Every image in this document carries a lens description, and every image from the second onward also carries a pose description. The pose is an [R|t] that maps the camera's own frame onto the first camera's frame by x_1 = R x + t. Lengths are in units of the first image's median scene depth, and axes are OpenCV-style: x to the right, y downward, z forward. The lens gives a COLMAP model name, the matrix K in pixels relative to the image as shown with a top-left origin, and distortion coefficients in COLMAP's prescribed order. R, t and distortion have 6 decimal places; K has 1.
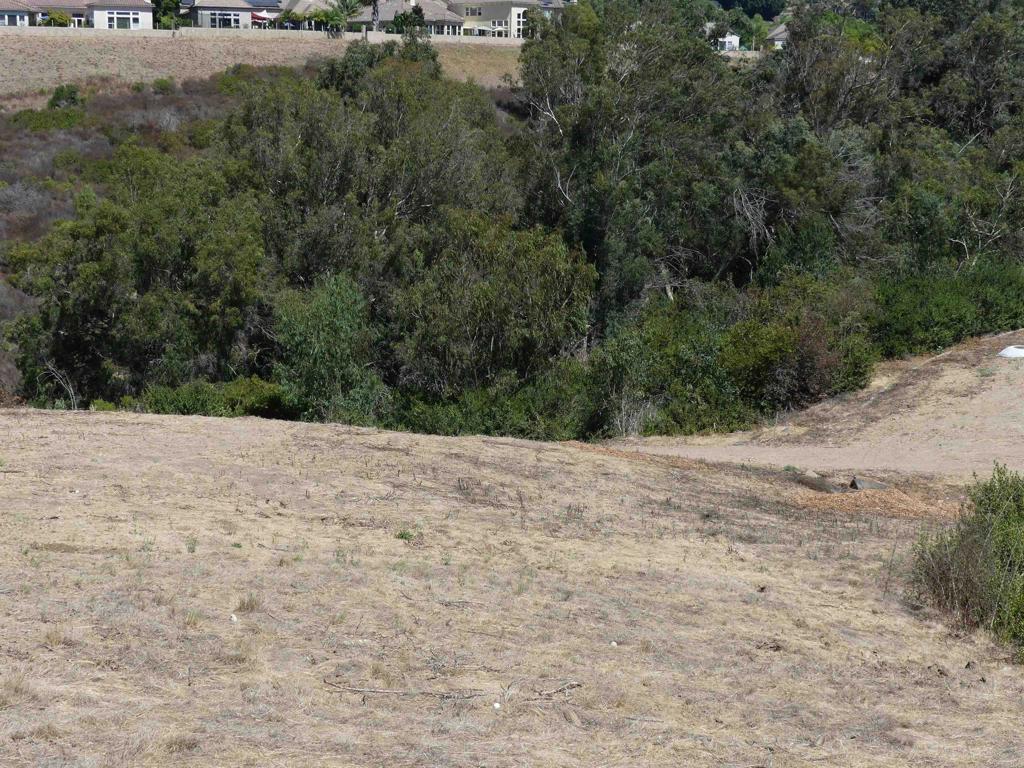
lens RADIAL K [[1660.7, 0, 511.9], [0, 1660.7, 386.4], [0, 0, 1]] dist [-0.003764, 0.000000]
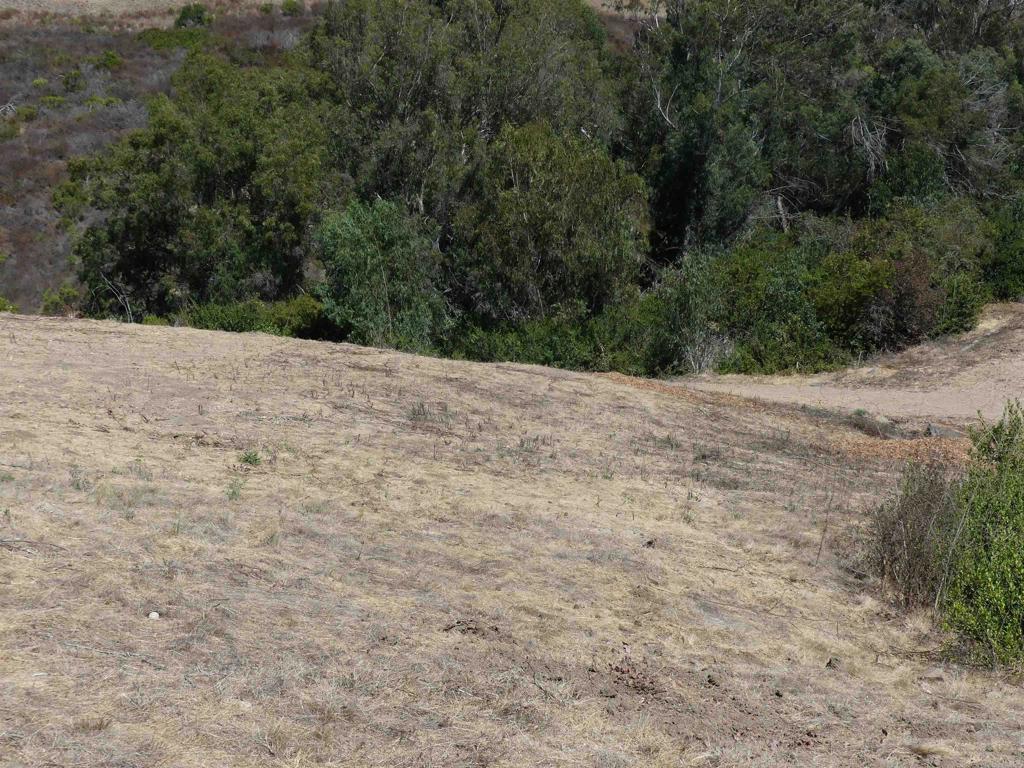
lens RADIAL K [[1660.7, 0, 521.0], [0, 1660.7, 379.6], [0, 0, 1]] dist [-0.003764, 0.000000]
pose [[0.995361, 0.035677, -0.089347, 0.047177], [-0.032898, 0.998934, 0.032378, 0.006283], [0.090407, -0.029288, 0.995474, 0.062916]]
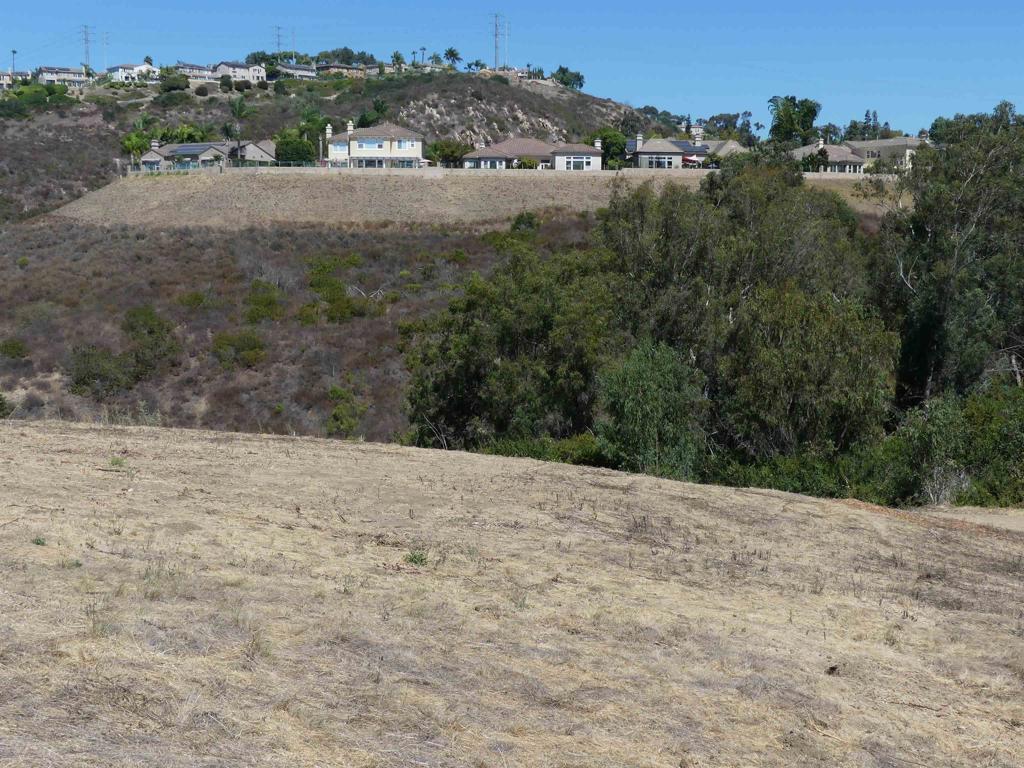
lens RADIAL K [[1316.5, 0, 523.5], [0, 1316.5, 392.0], [0, 0, 1]] dist [-0.033342, 0.000000]
pose [[0.955342, 0.027355, -0.294234, 0.054626], [-0.045064, 0.997547, -0.053574, 0.013996], [0.292047, 0.064441, 0.954231, 0.138652]]
